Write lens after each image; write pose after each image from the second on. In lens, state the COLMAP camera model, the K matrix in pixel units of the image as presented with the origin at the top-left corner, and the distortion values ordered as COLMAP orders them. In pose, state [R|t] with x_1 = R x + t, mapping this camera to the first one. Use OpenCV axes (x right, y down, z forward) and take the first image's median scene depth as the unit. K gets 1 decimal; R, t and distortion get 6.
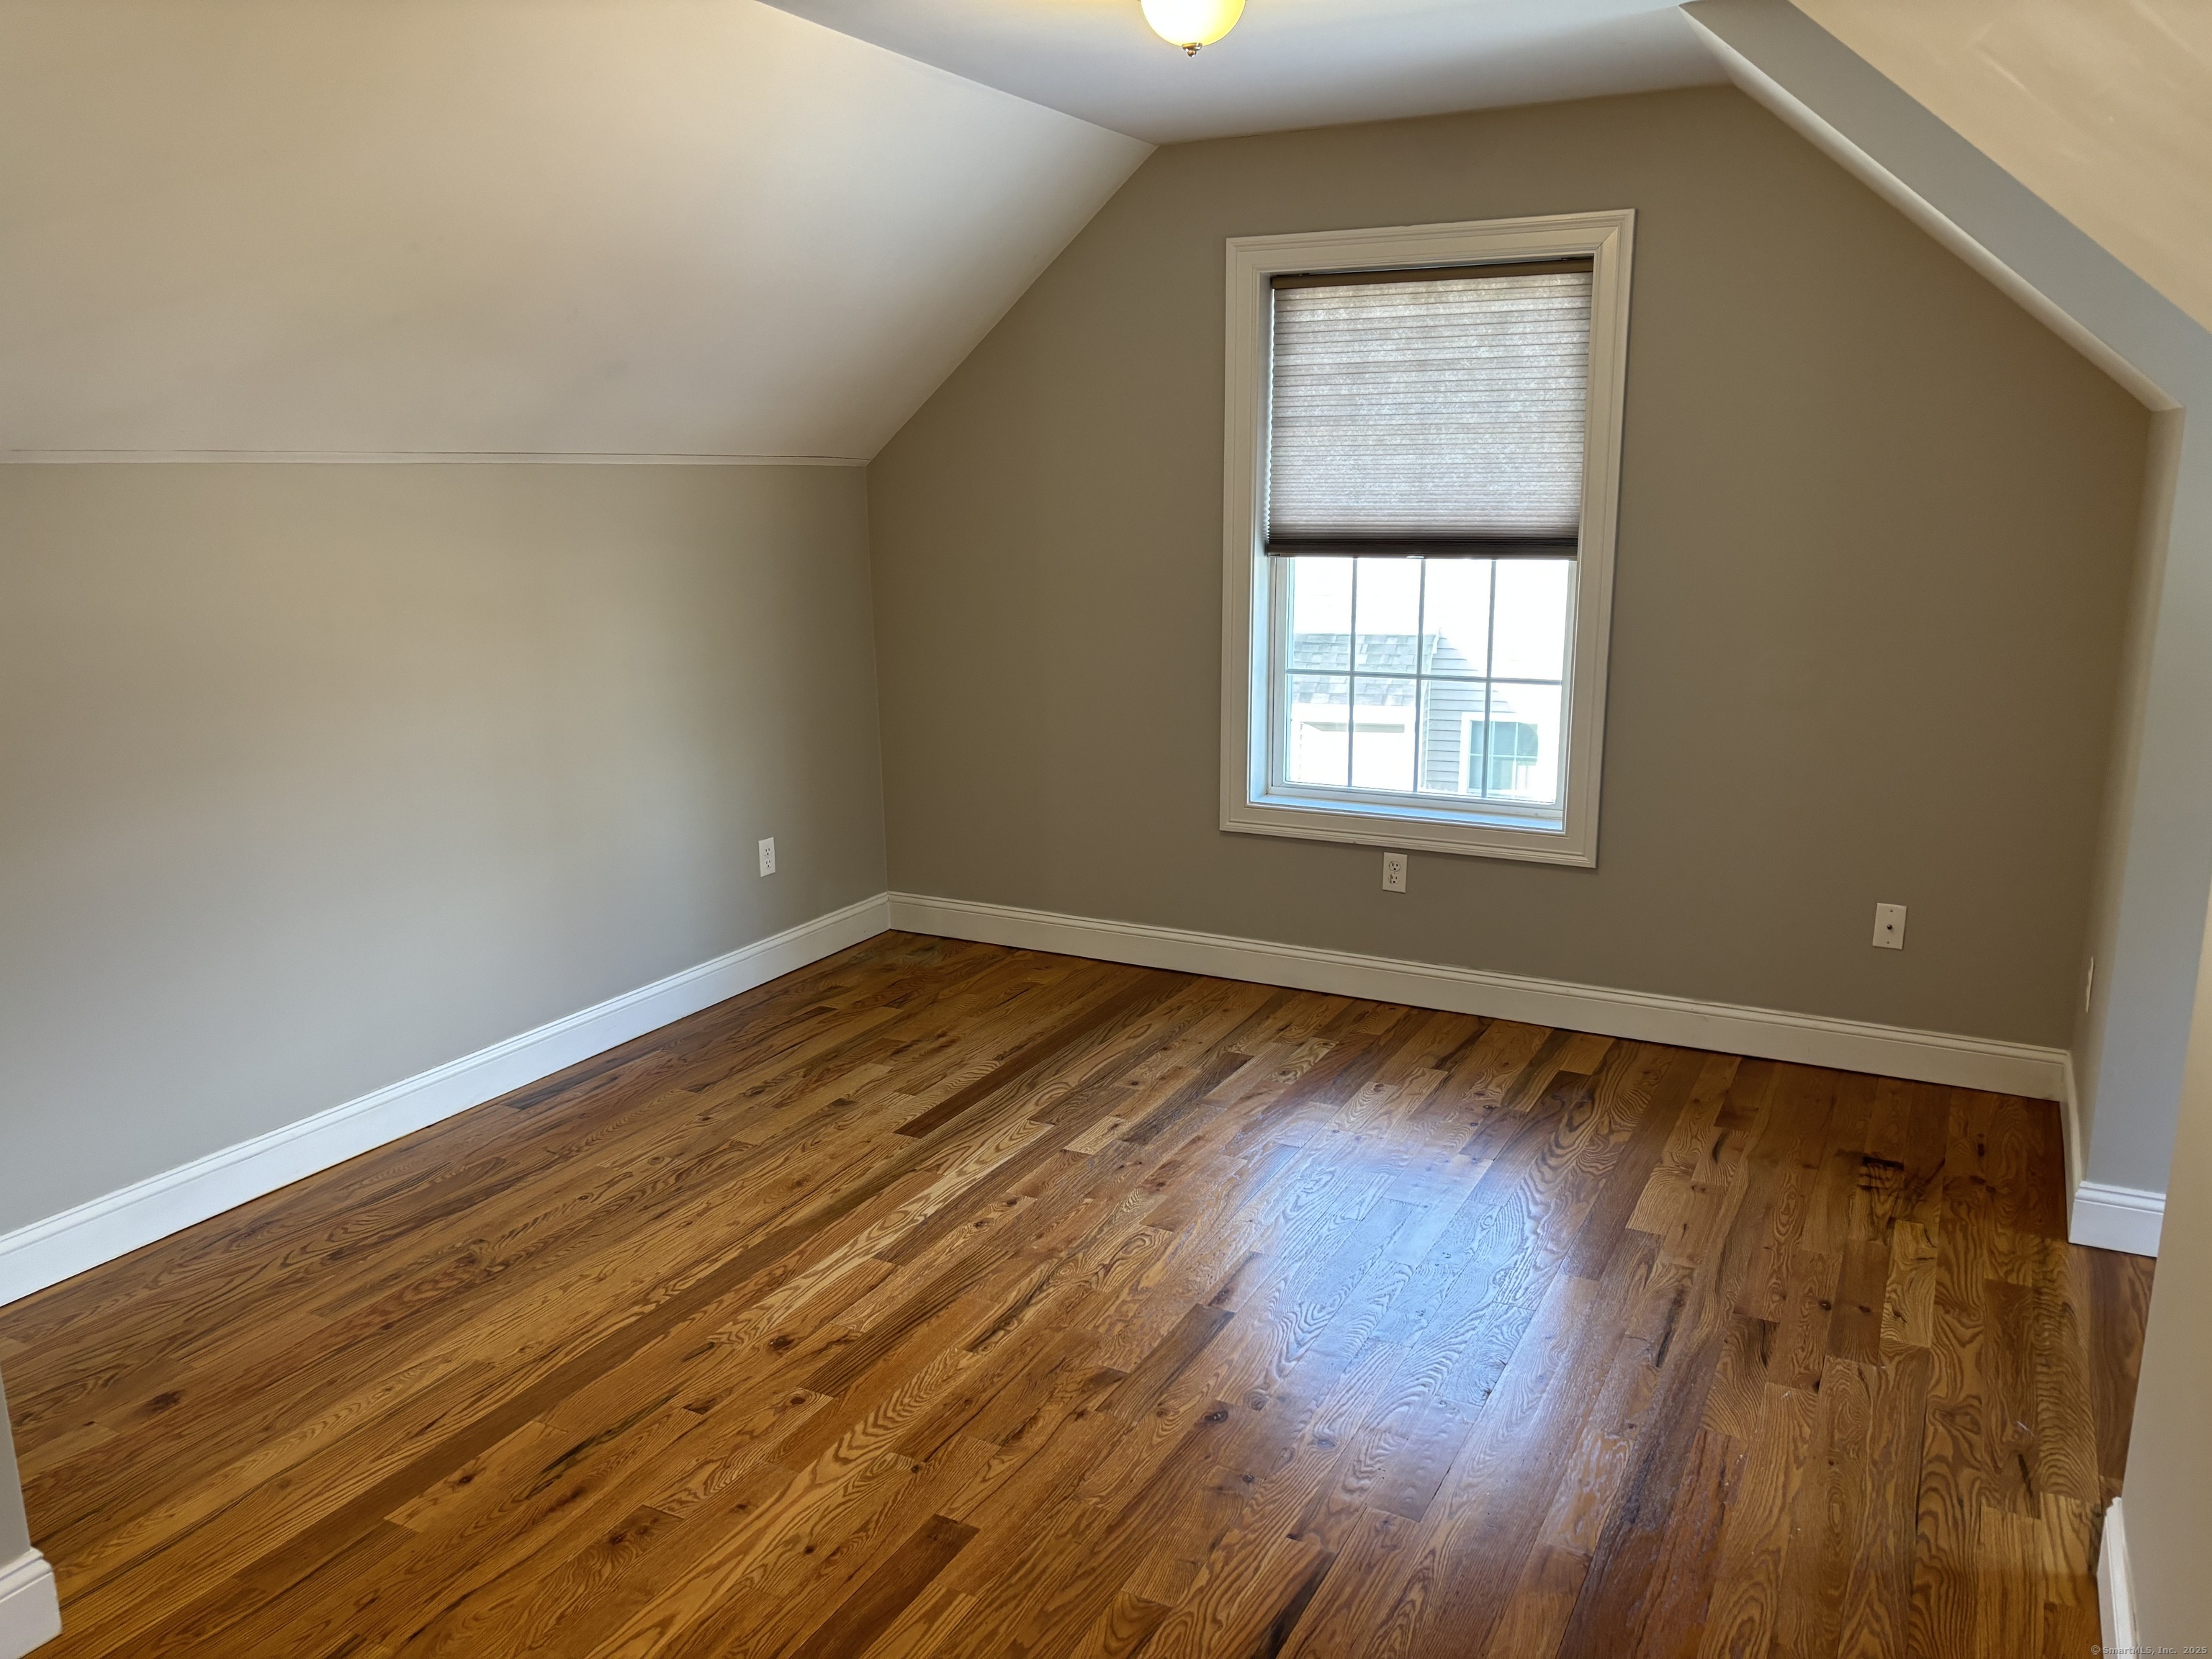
lens RADIAL K [[1681.8, 0, 1102.3], [0, 1681.8, 820.4], [0, 0, 1]] dist [0.053037, -0.051803]
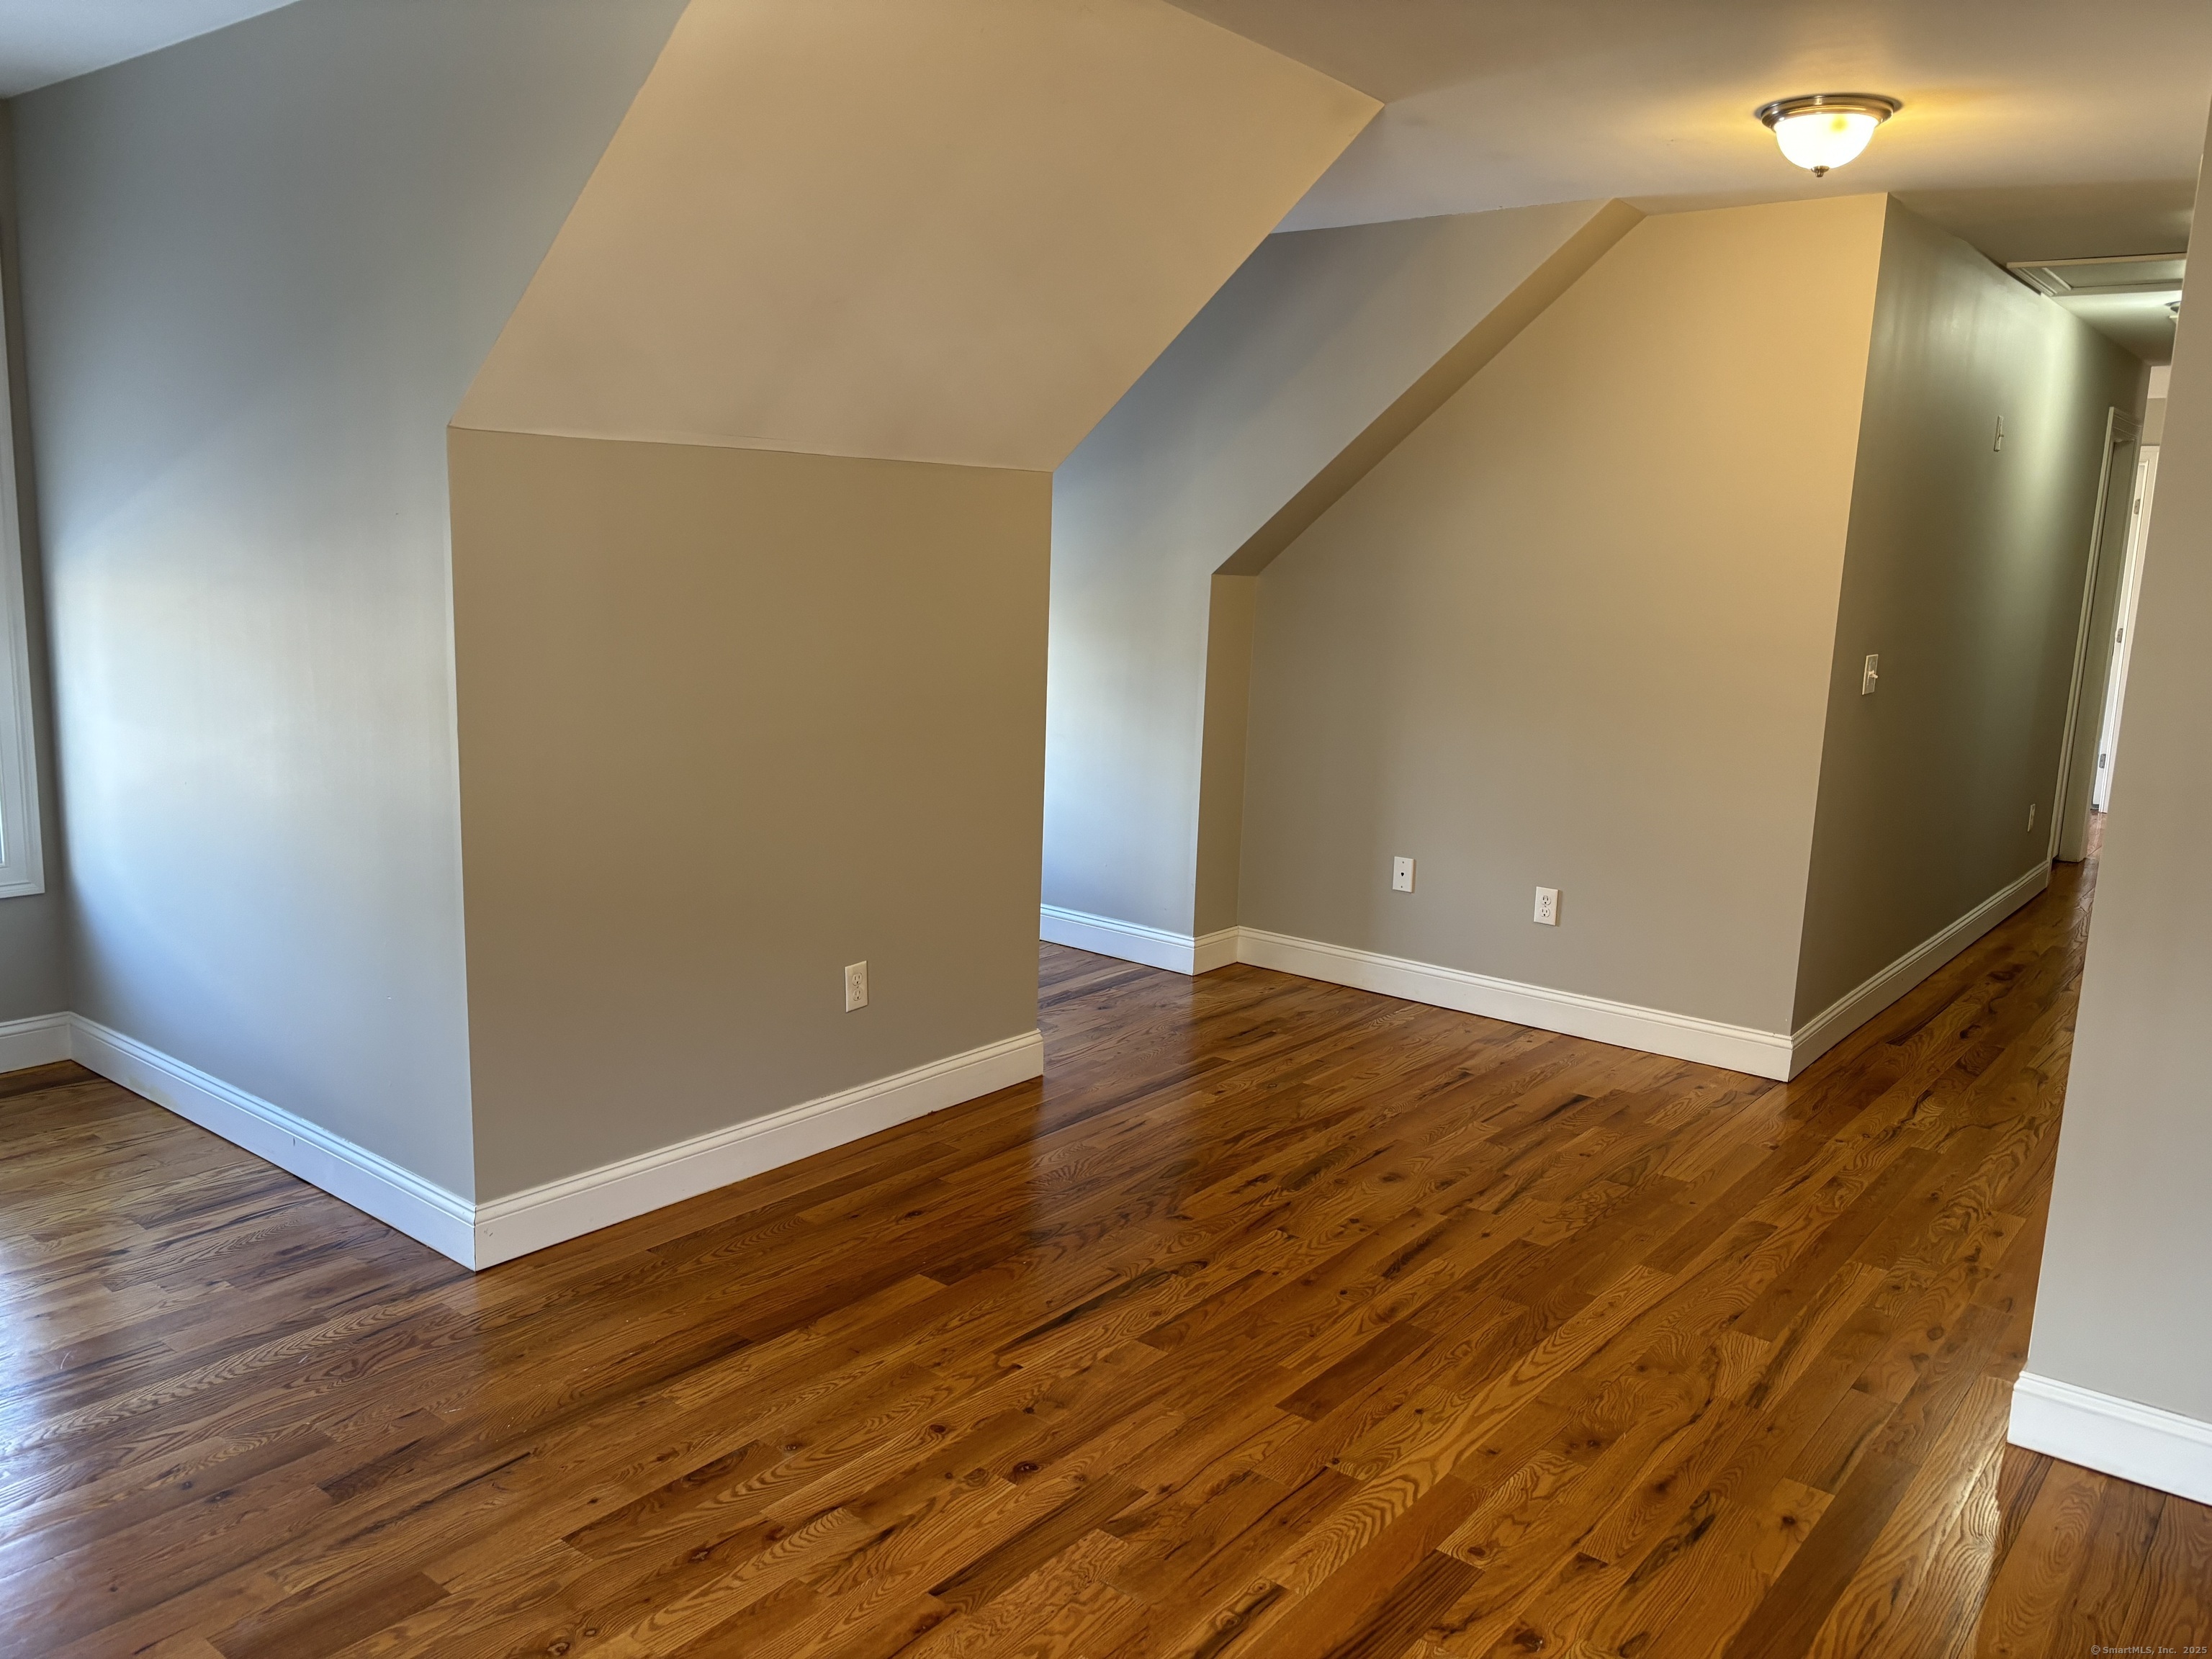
lens RADIAL K [[1681.8, 0, 1102.3], [0, 1681.8, 820.4], [0, 0, 1]] dist [0.053037, -0.051803]
pose [[-0.981051, -0.057968, 0.184874, -0.135856], [0.013511, 0.931400, 0.363745, -0.352021], [-0.193277, 0.359351, -0.912968, 1.787251]]
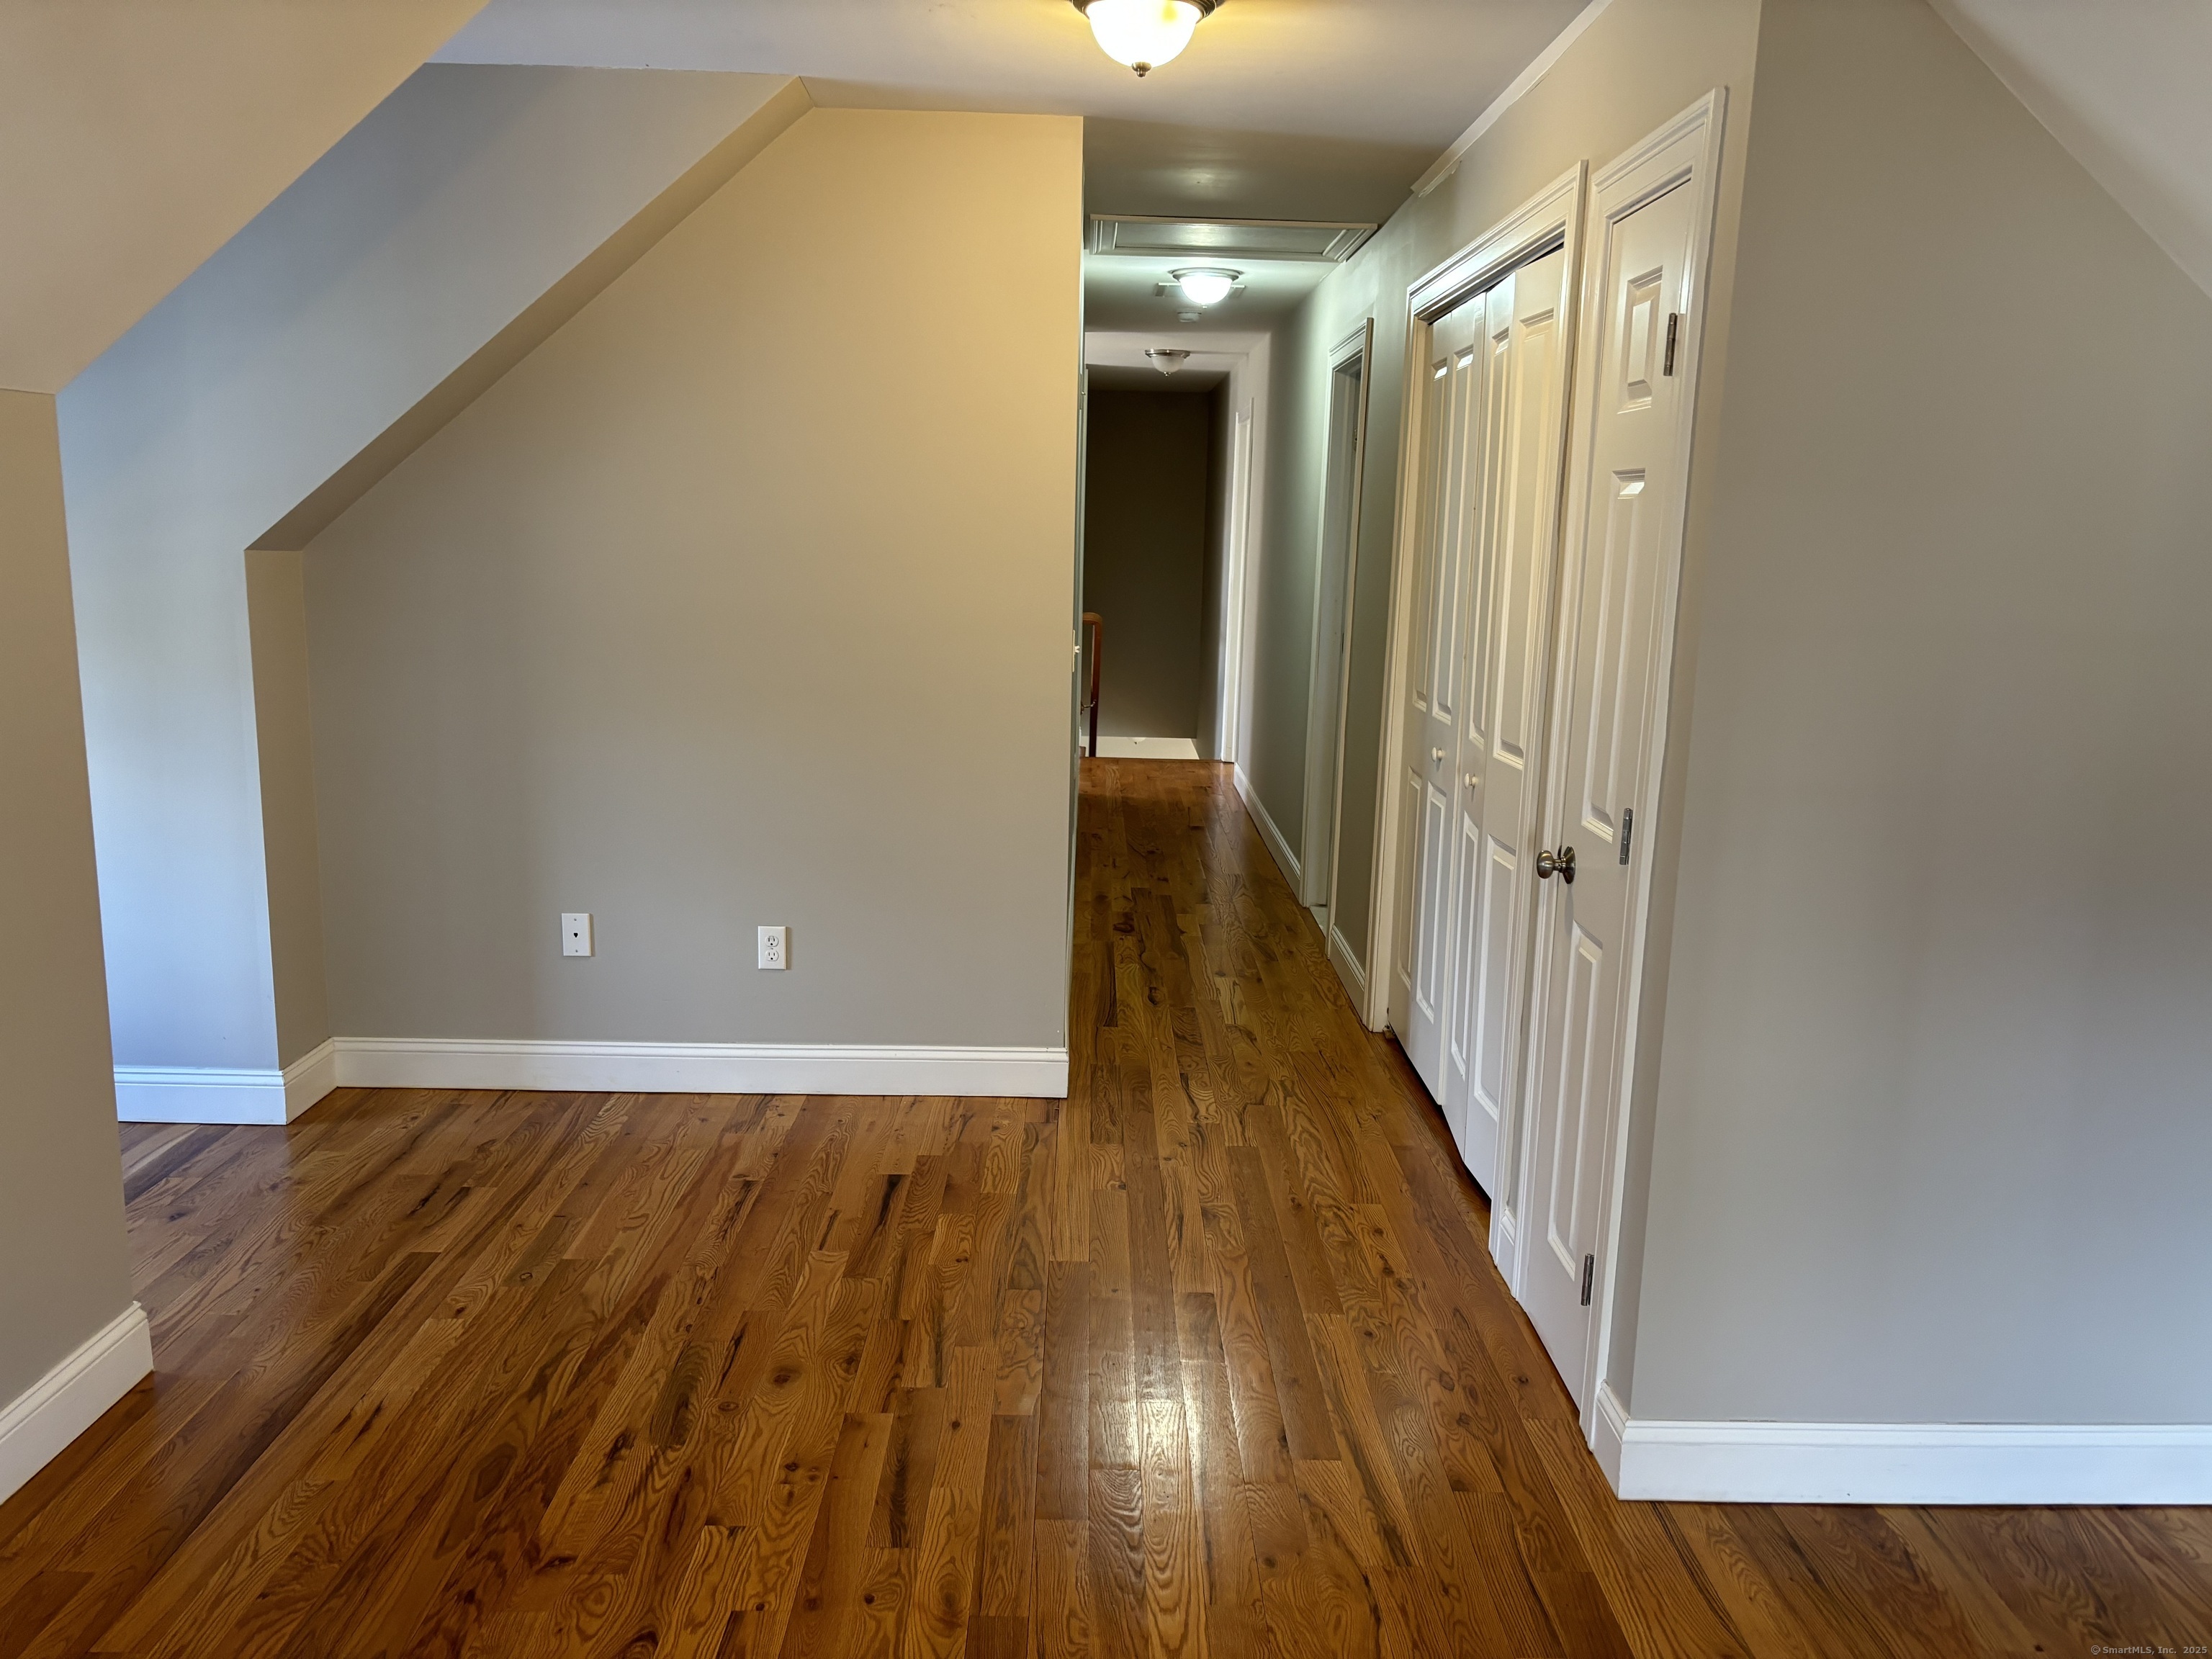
lens RADIAL K [[1694.5, 0, 1115.1], [0, 1694.5, 826.9], [0, 0, 1]] dist [0.001287, 0.058130]
pose [[-0.879094, 0.071010, -0.471330, 0.174994], [-0.119839, 0.924150, 0.362747, -0.274373], [0.461338, 0.375372, -0.803905, 1.353157]]
